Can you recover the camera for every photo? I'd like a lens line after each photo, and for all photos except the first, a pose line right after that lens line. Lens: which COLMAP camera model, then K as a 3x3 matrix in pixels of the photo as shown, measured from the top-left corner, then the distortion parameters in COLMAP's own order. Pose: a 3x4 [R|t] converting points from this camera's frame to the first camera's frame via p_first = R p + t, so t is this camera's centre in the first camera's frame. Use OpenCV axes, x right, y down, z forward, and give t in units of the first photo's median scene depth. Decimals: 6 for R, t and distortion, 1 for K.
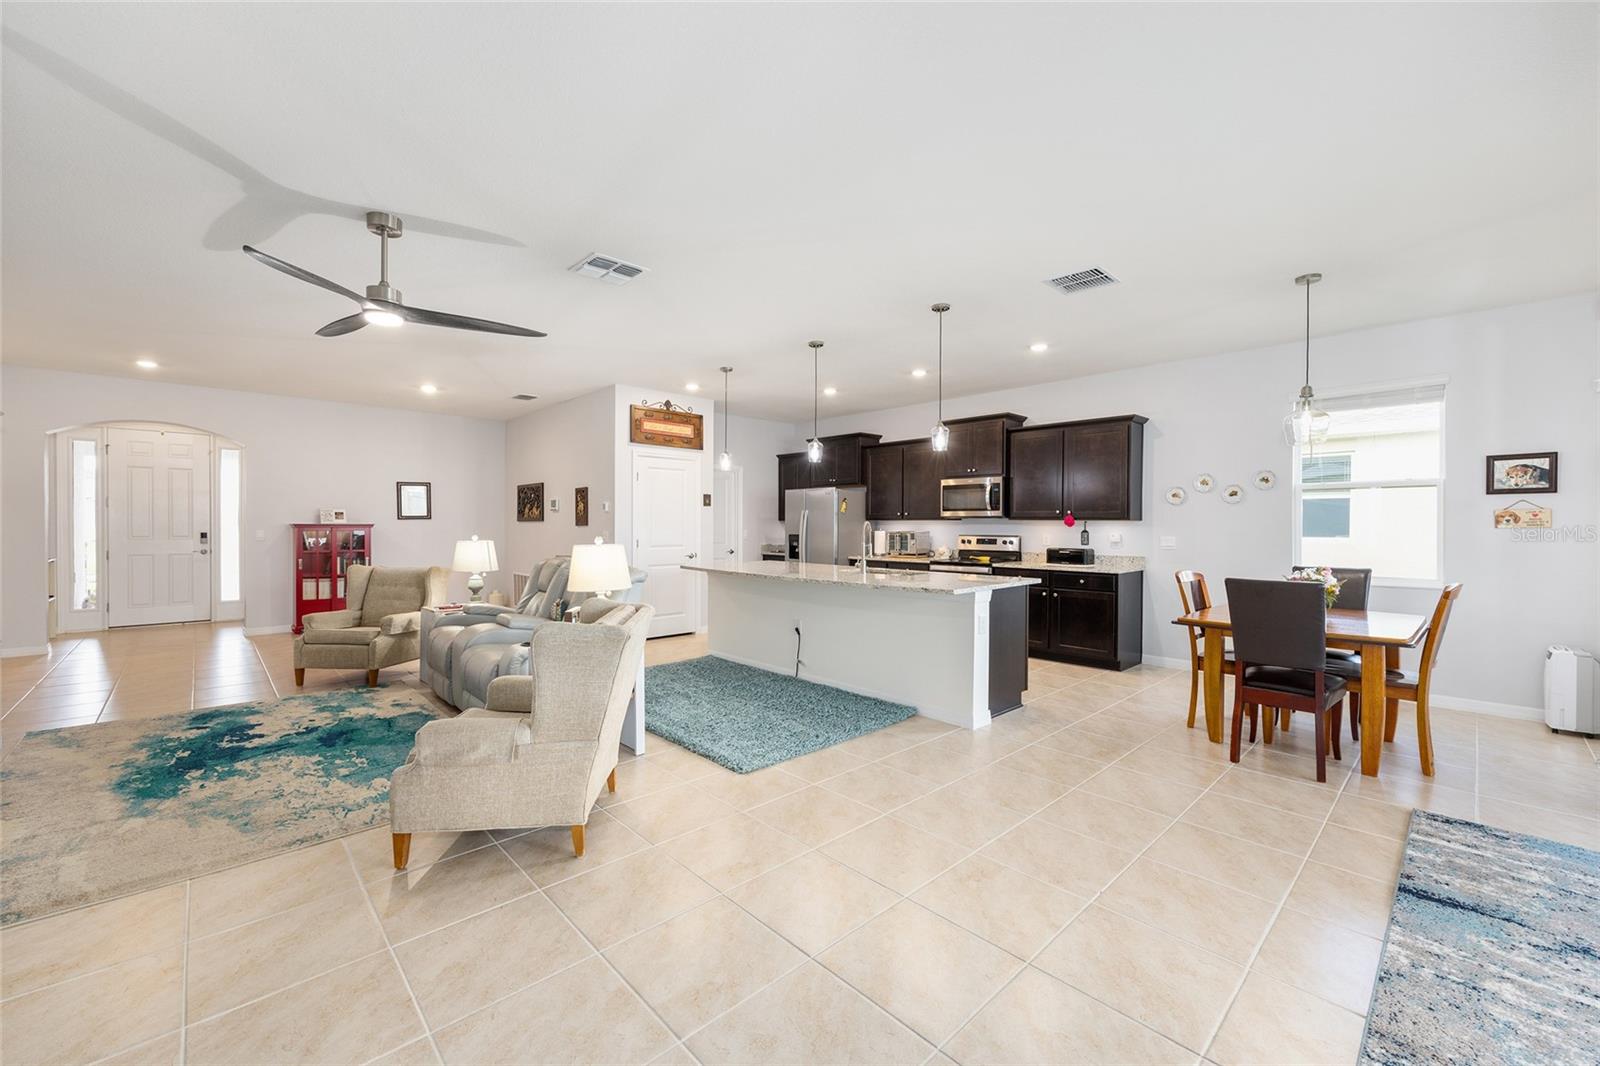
lens RADIAL K [[639.7, 0, 801.7], [0, 639.7, 530.5], [0, 0, 1]] dist [-0.002978, 0.000273]
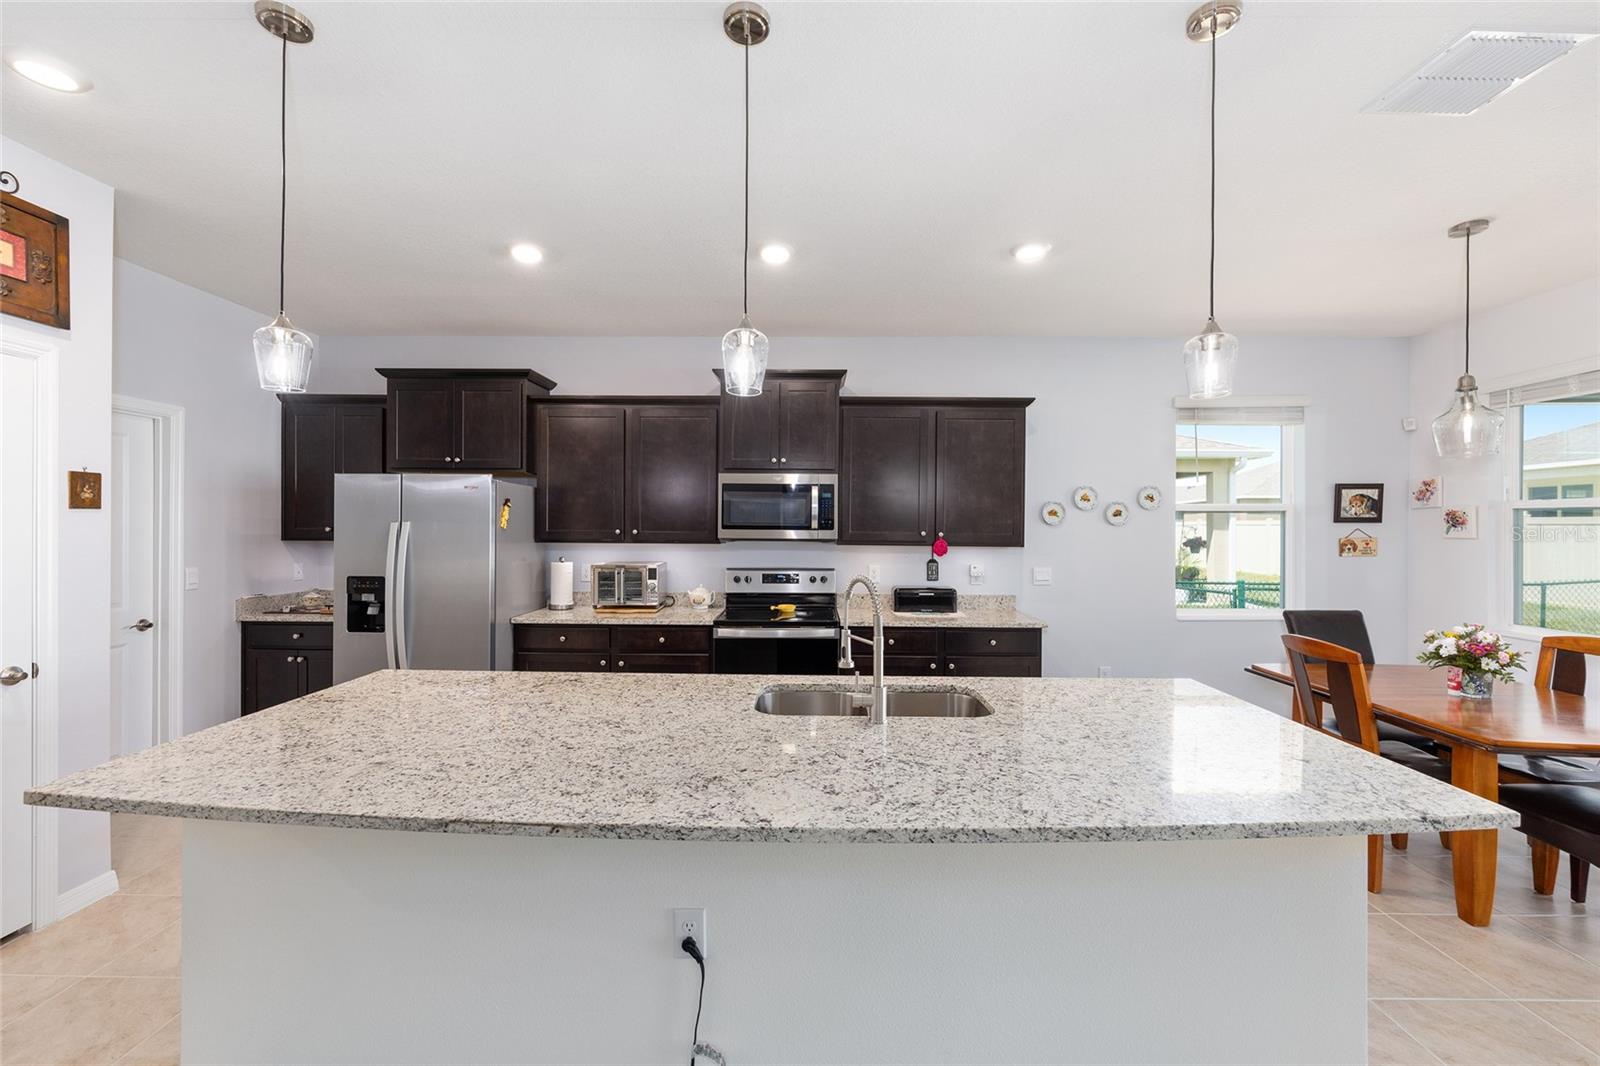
lens RADIAL K [[639.7, 0, 801.7], [0, 639.7, 530.5], [0, 0, 1]] dist [-0.002978, 0.000273]
pose [[0.695333, -0.000638, 0.718688, -0.144797], [0.002910, 0.999994, -0.001927, -0.029136], [-0.718682, 0.003432, 0.695331, 0.592096]]
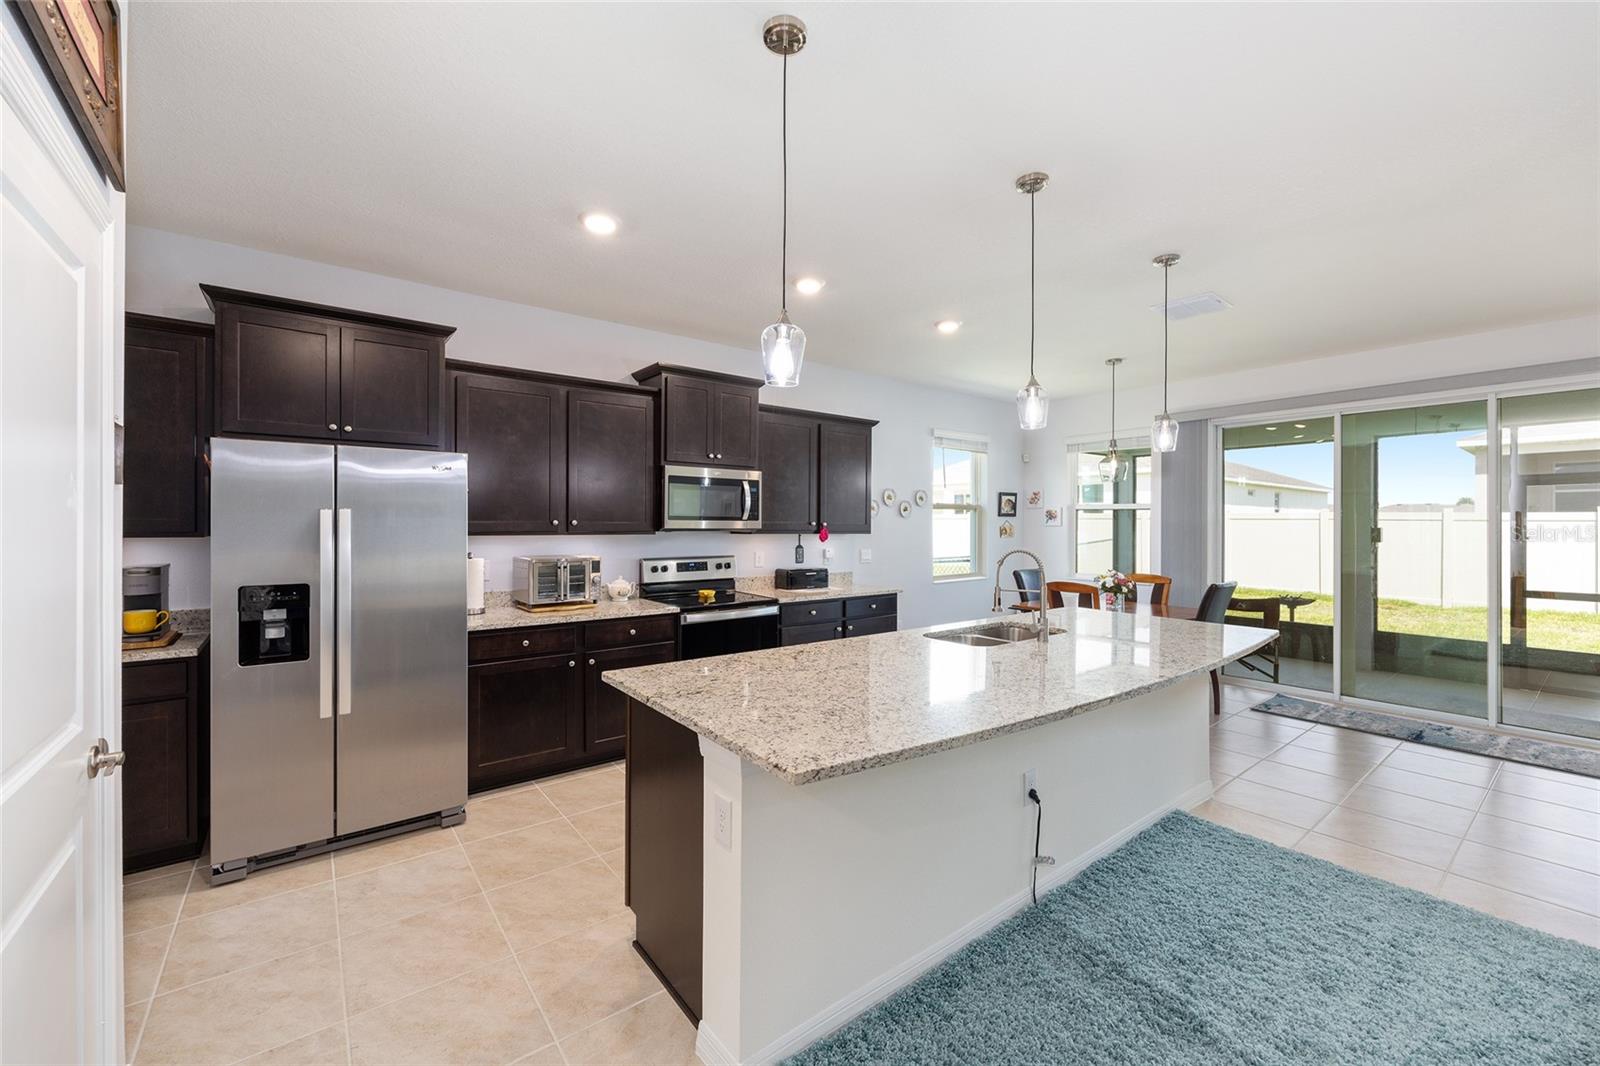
lens RADIAL K [[639.7, 0, 801.7], [0, 639.7, 530.5], [0, 0, 1]] dist [-0.002978, 0.000273]
pose [[0.091530, -0.012026, 0.995730, -0.365951], [0.005821, 0.999916, 0.011542, -0.027866], [-0.995785, 0.004740, 0.091592, 0.878597]]
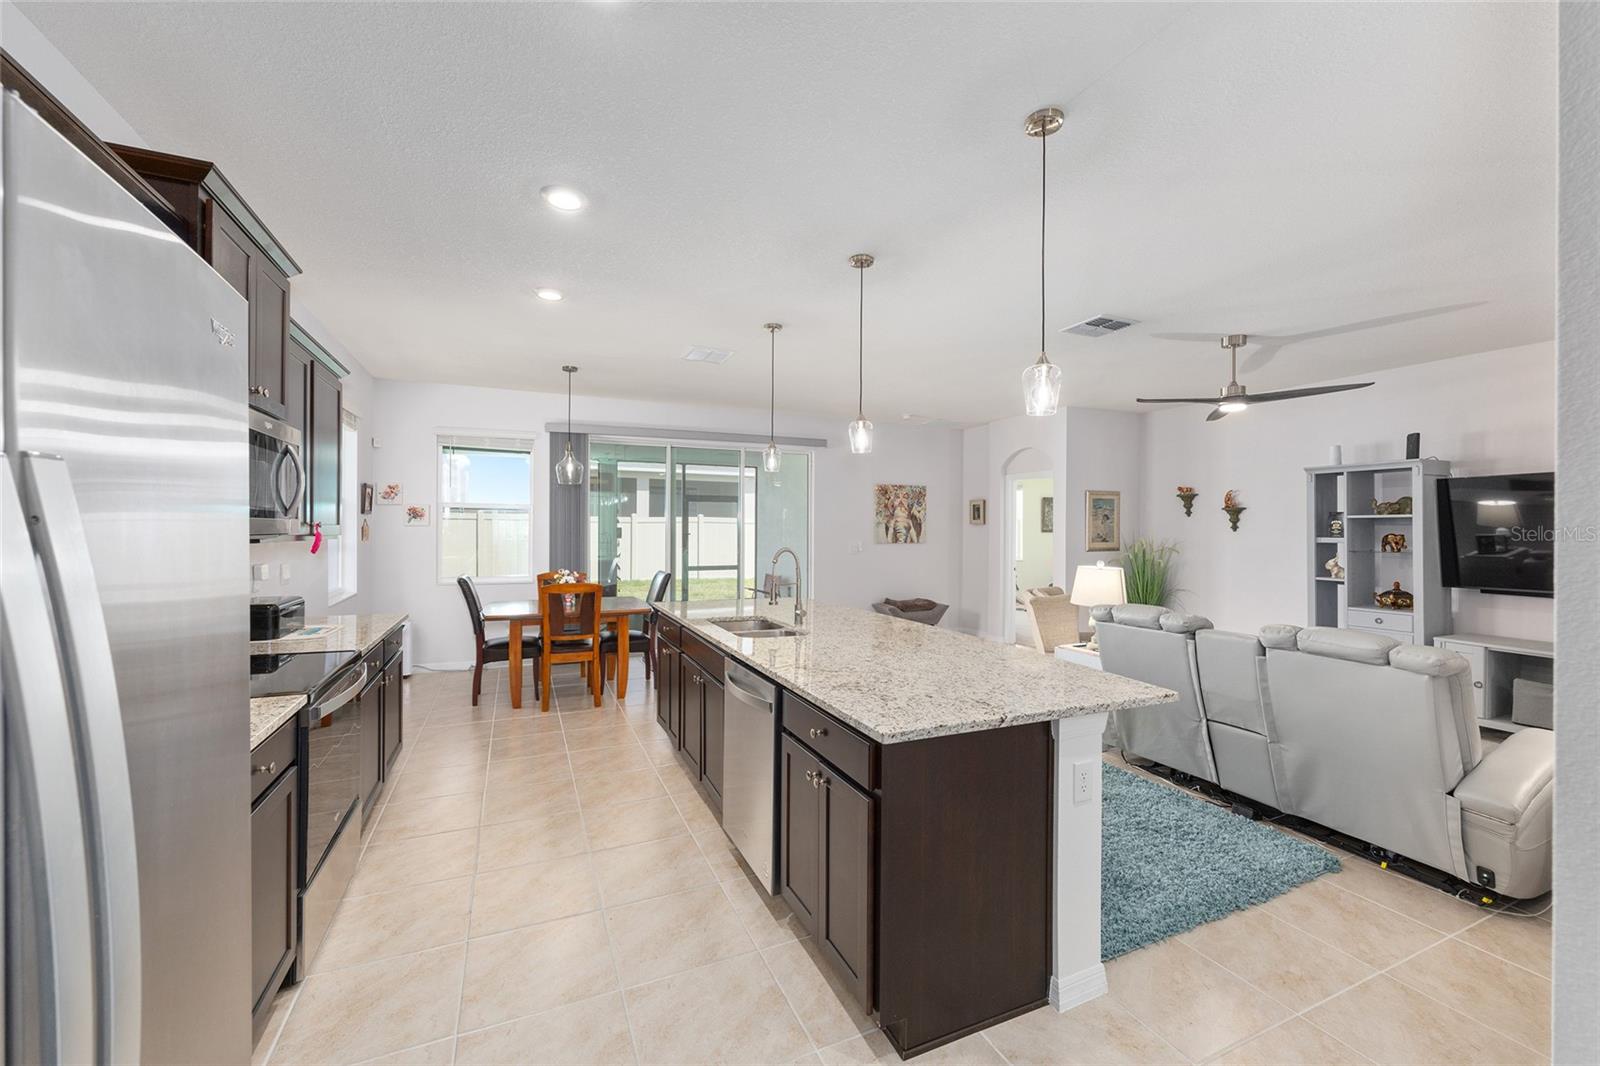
lens RADIAL K [[639.7, 0, 801.7], [0, 639.7, 530.5], [0, 0, 1]] dist [-0.002978, 0.000273]
pose [[-0.941809, -0.011110, 0.335966, -0.105843], [-0.006782, 0.999878, 0.014052, -0.030464], [-0.336081, 0.010956, -0.941769, 1.238317]]
